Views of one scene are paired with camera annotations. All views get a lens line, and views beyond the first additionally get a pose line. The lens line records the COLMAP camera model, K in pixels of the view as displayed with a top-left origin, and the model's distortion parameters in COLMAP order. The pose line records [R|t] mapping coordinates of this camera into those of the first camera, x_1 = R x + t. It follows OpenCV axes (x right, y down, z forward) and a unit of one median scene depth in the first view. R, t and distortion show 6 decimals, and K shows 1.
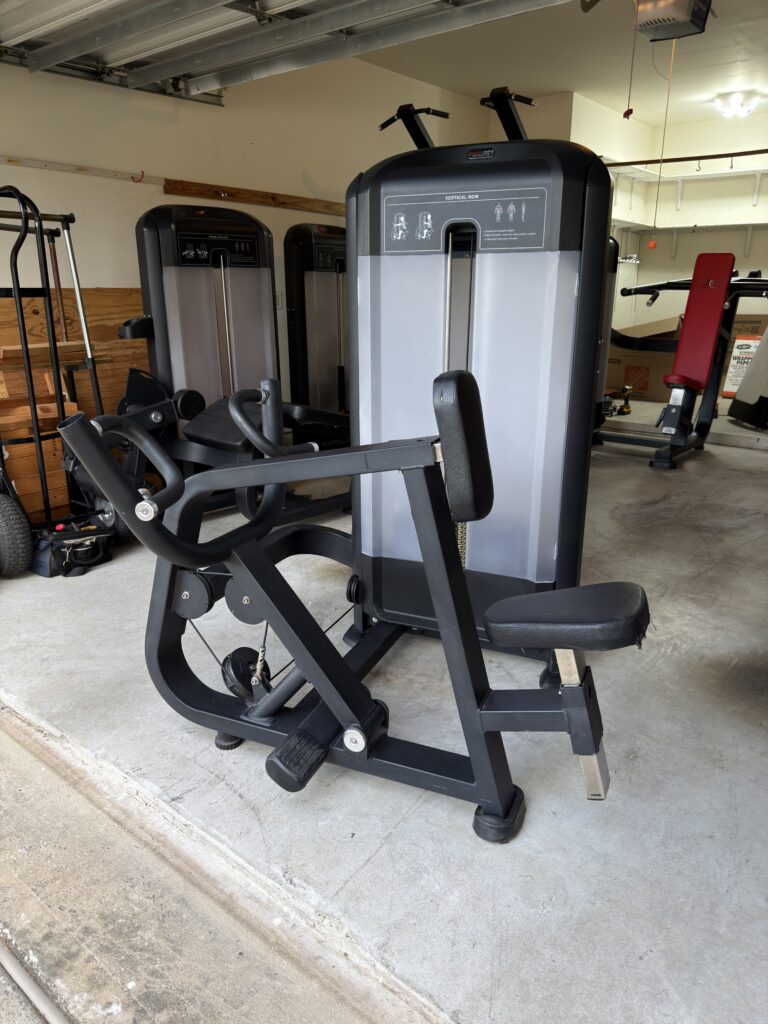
lens RADIAL K [[730.3, 0, 382.3], [0, 730.3, 517.0], [0, 0, 1]] dist [-0.005577, -0.003208]
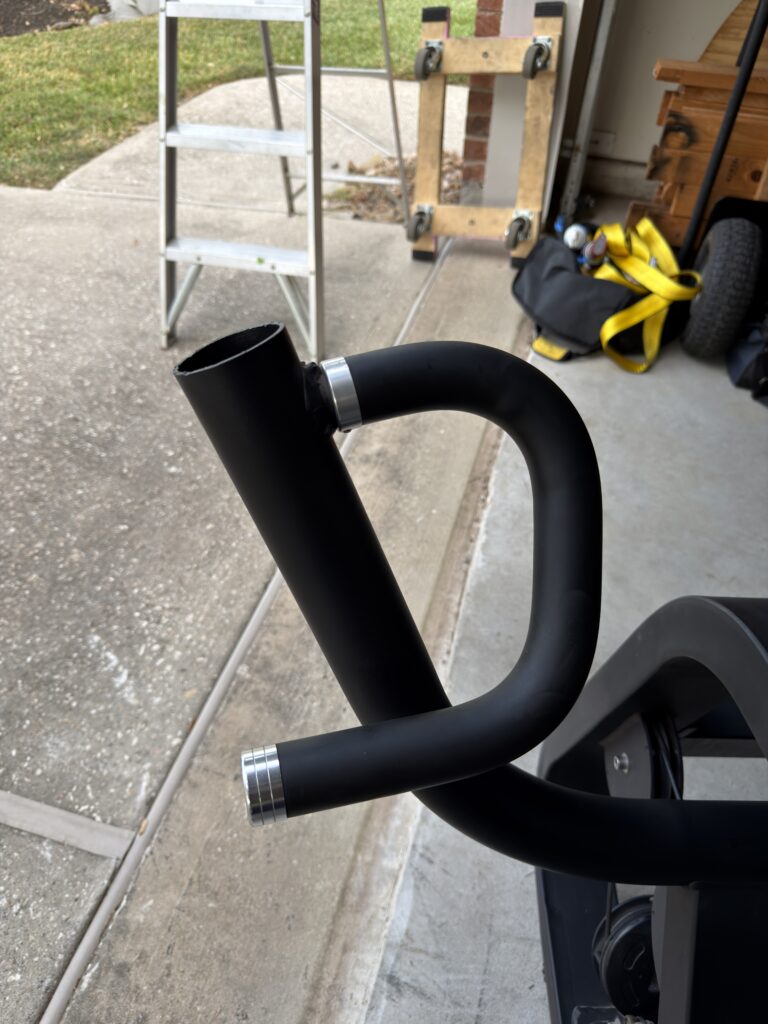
lens RADIAL K [[728.7, 0, 382.5], [0, 728.7, 517.1], [0, 0, 1]] dist [0.067020, -0.109288]
pose [[0.391912, 0.658897, -0.642075, -0.136546], [-0.300296, 0.751298, 0.587685, -0.171733], [0.869613, -0.037509, 0.492307, 0.620434]]
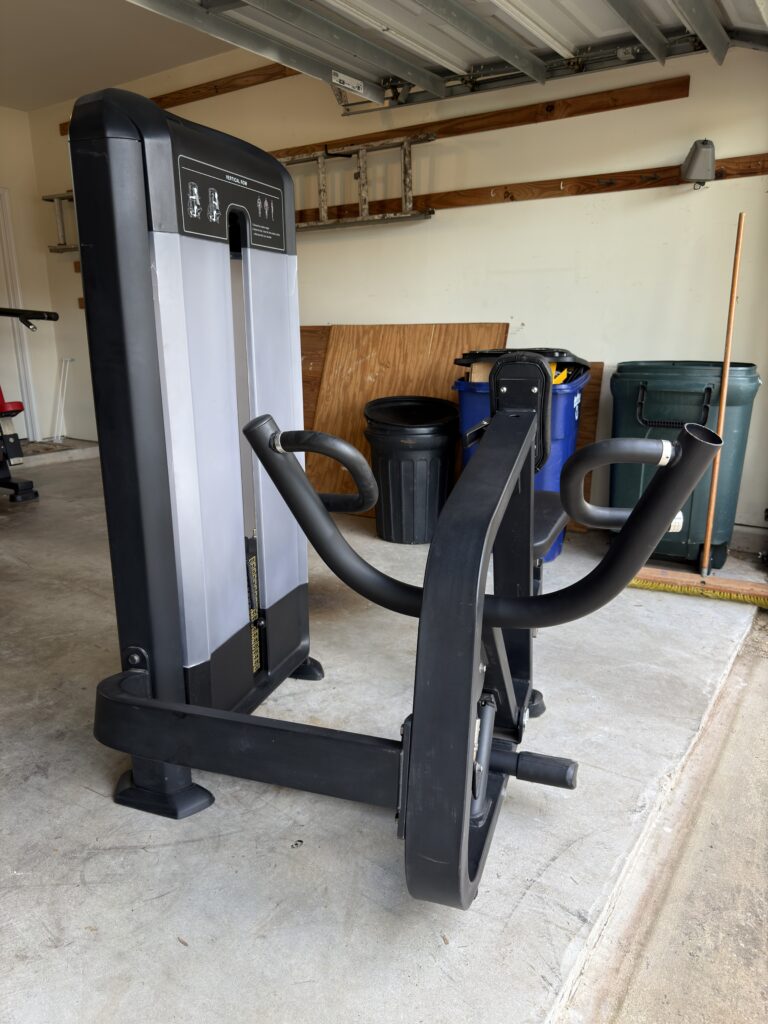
lens RADIAL K [[730.3, 0, 382.3], [0, 730.3, 517.0], [0, 0, 1]] dist [-0.005577, -0.003208]
pose [[-0.087634, -0.254776, 0.963021, -0.771058], [0.305618, 0.913242, 0.269418, -0.241501], [-0.948113, 0.317926, -0.002167, 0.906225]]
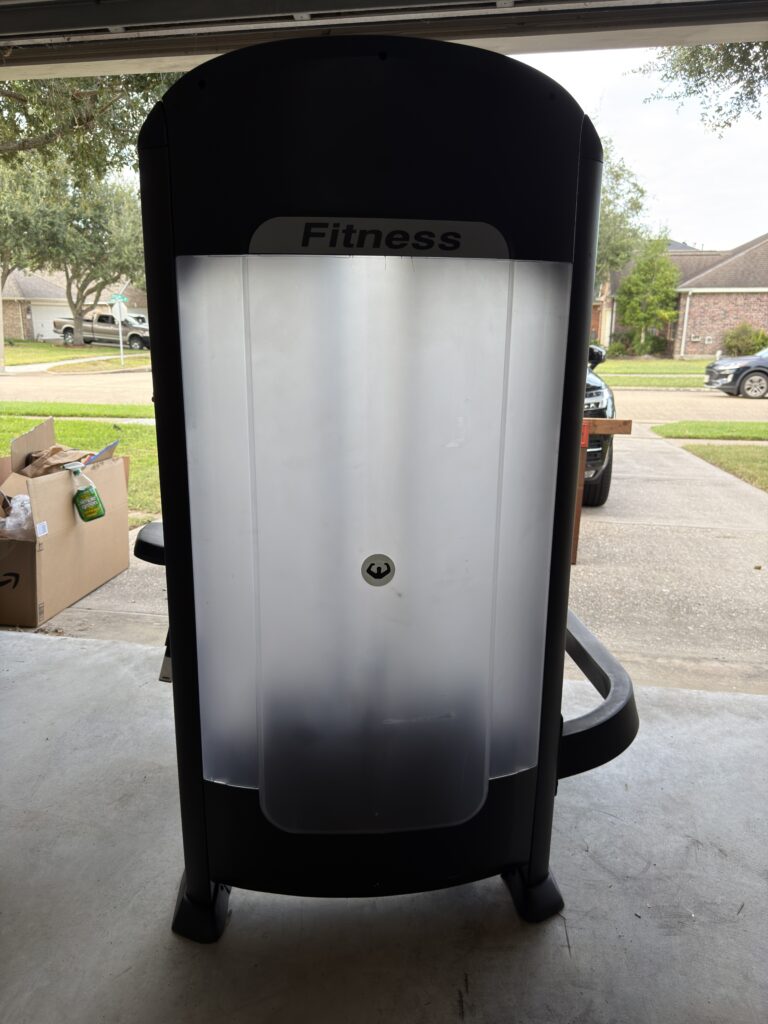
lens RADIAL K [[730.3, 0, 382.3], [0, 730.3, 517.0], [0, 0, 1]] dist [-0.005577, -0.003208]
pose [[-0.873907, 0.114084, -0.472516, 0.422308], [-0.153866, 0.857164, 0.491523, -0.472826], [0.461099, 0.502250, -0.731528, 1.545518]]
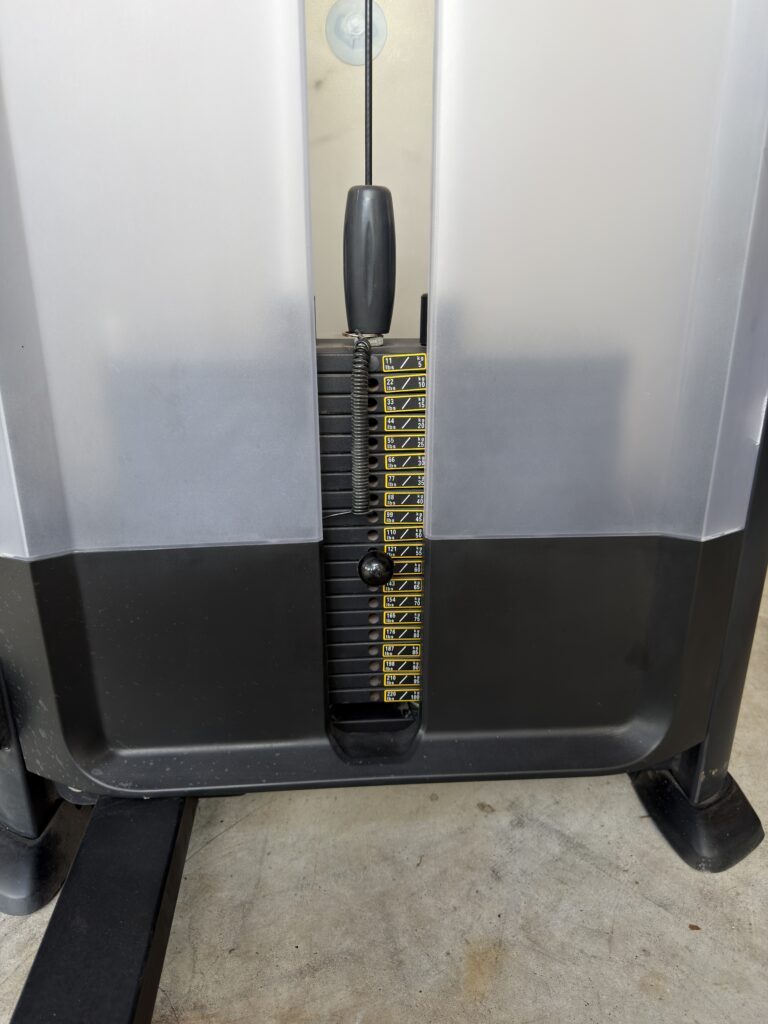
lens RADIAL K [[785.7, 0, 384.0], [0, 785.7, 512.0], [0, 0, 1]] dist [-0.007626, -0.006079]
pose [[0.881170, -0.161770, 0.444263, -0.026941], [0.139629, 0.986772, 0.082368, 0.038881], [-0.451711, -0.010548, 0.892102, 0.814645]]
